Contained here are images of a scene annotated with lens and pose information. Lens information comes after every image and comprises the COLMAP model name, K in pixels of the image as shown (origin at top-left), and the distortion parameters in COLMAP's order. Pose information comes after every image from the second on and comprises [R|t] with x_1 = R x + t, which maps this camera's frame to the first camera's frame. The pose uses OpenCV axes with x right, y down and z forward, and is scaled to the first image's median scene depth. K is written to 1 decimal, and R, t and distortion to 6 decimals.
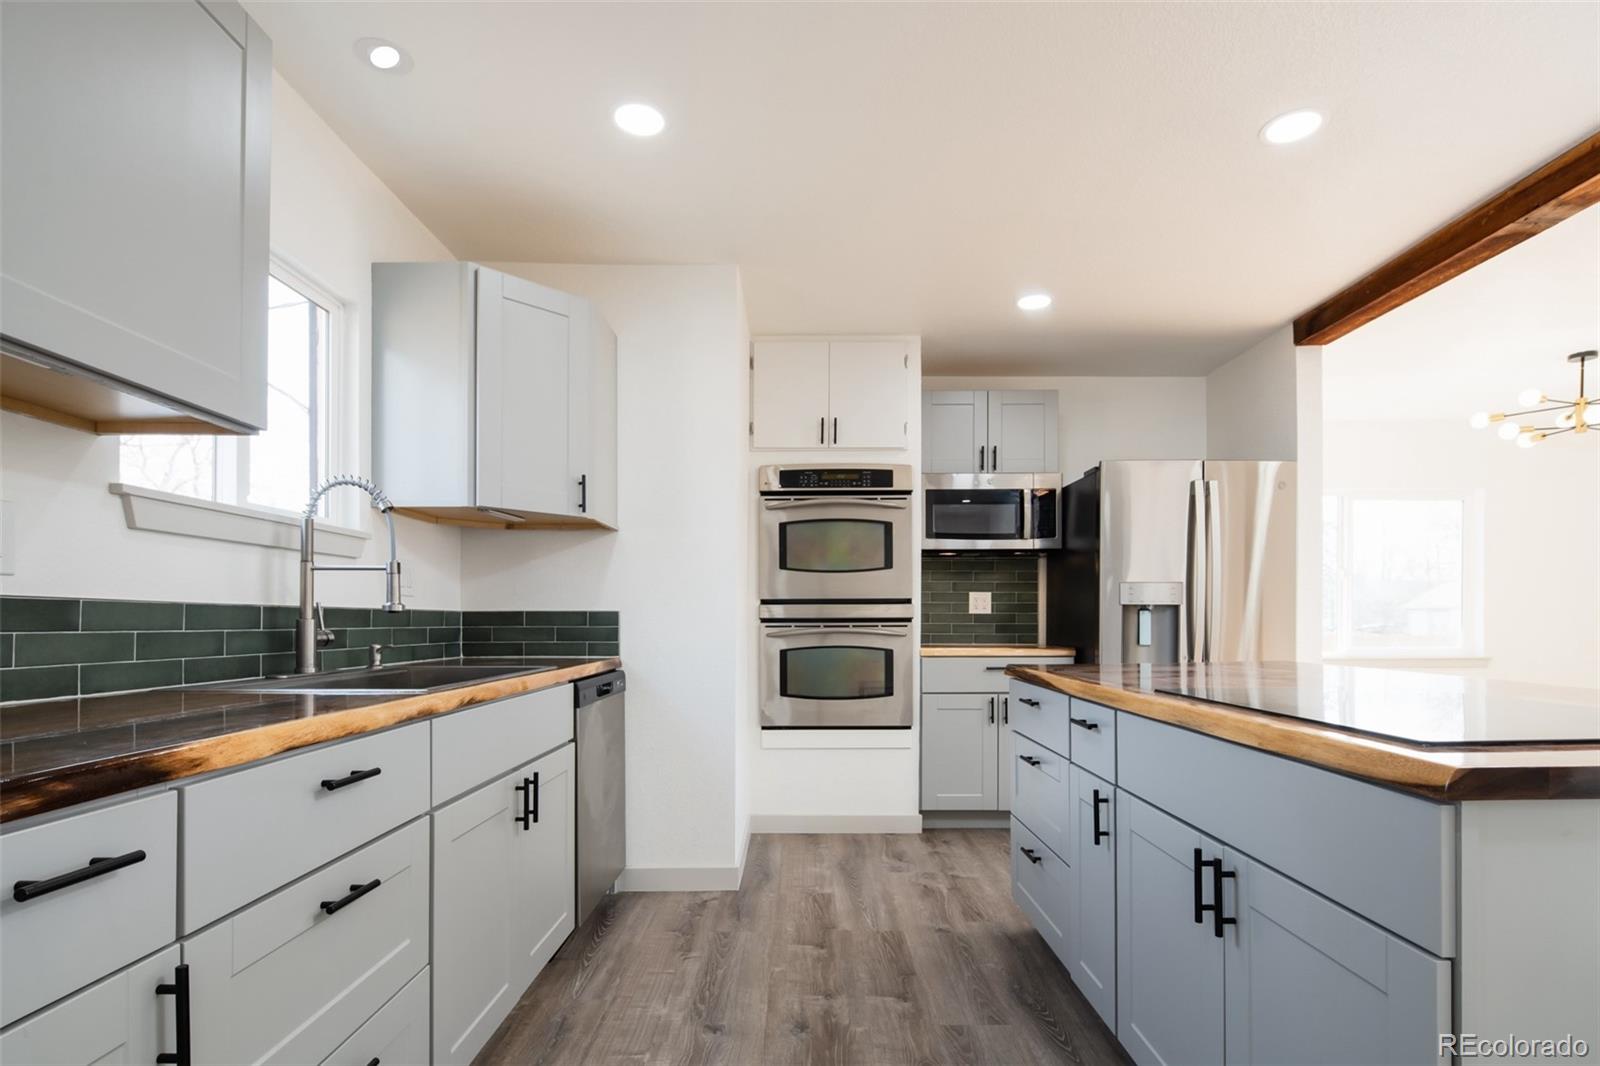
lens RADIAL K [[786.7, 0, 808.1], [0, 786.7, 622.0], [0, 0, 1]] dist [0.005797, -0.003637]
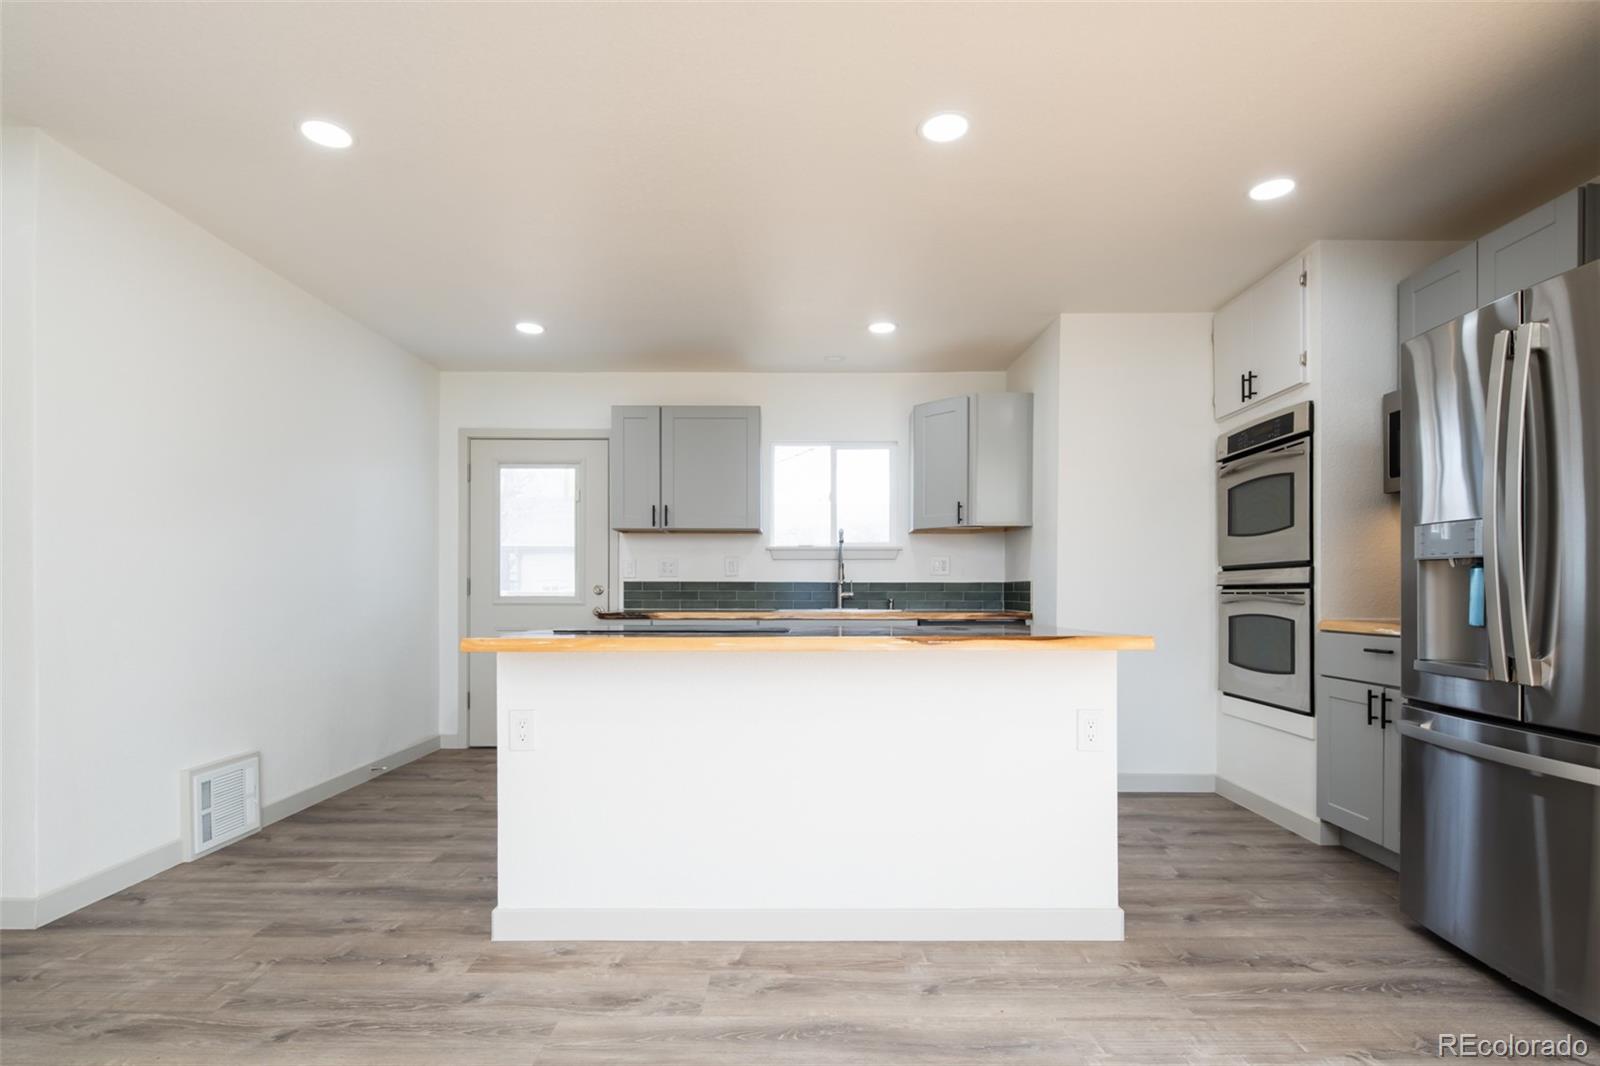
lens RADIAL K [[786.7, 0, 798.9], [0, 786.7, 592.4], [0, 0, 1]] dist [0.005797, -0.003637]
pose [[-0.018605, 0.002957, -0.999823, 1.089471], [-0.001751, 0.999994, 0.002990, 0.003411], [0.999825, 0.001806, -0.018600, 0.525768]]
